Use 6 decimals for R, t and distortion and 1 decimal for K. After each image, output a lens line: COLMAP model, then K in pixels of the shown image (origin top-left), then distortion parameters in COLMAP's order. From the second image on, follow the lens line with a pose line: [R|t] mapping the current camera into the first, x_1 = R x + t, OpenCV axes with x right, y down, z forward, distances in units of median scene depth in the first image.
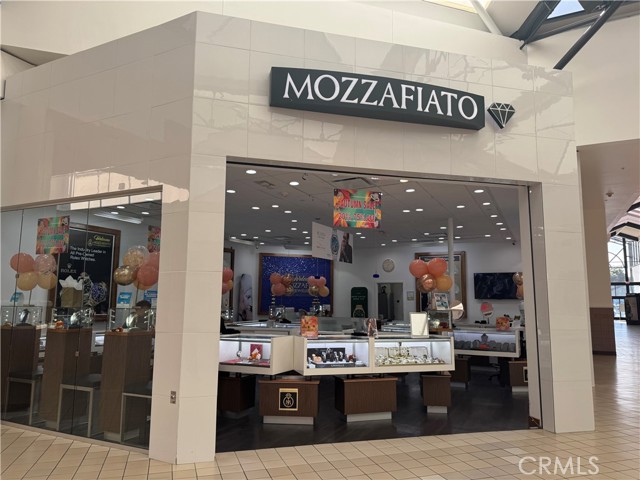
lens RADIAL K [[448.5, 0, 318.3], [0, 448.5, 241.2], [0, 0, 1]] dist [0.121820, -0.203669]
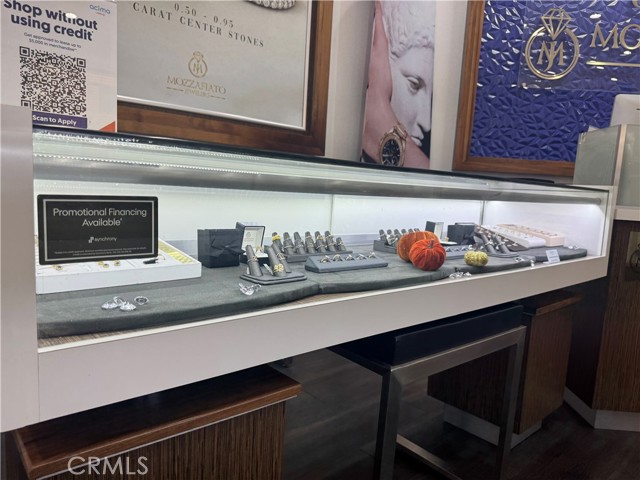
lens RADIAL K [[485.5, 0, 328.1], [0, 485.5, 242.1], [0, 0, 1]] dist [0.008686, 0.001393]
pose [[0.935530, 0.089520, -0.341715, -0.279177], [-0.006561, 0.971592, 0.236570, 0.366119], [0.353186, -0.219076, 0.909541, 1.955467]]
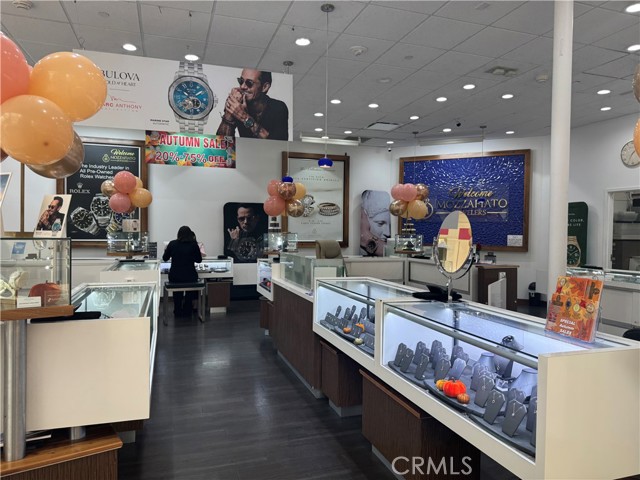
lens RADIAL K [[448.5, 0, 318.3], [0, 448.5, 241.2], [0, 0, 1]] dist [0.121820, -0.203669]
pose [[0.712415, 0.017391, -0.701543, 0.684643], [0.086434, 0.989907, 0.112313, 0.166763], [0.696415, -0.140651, 0.703721, 1.115228]]
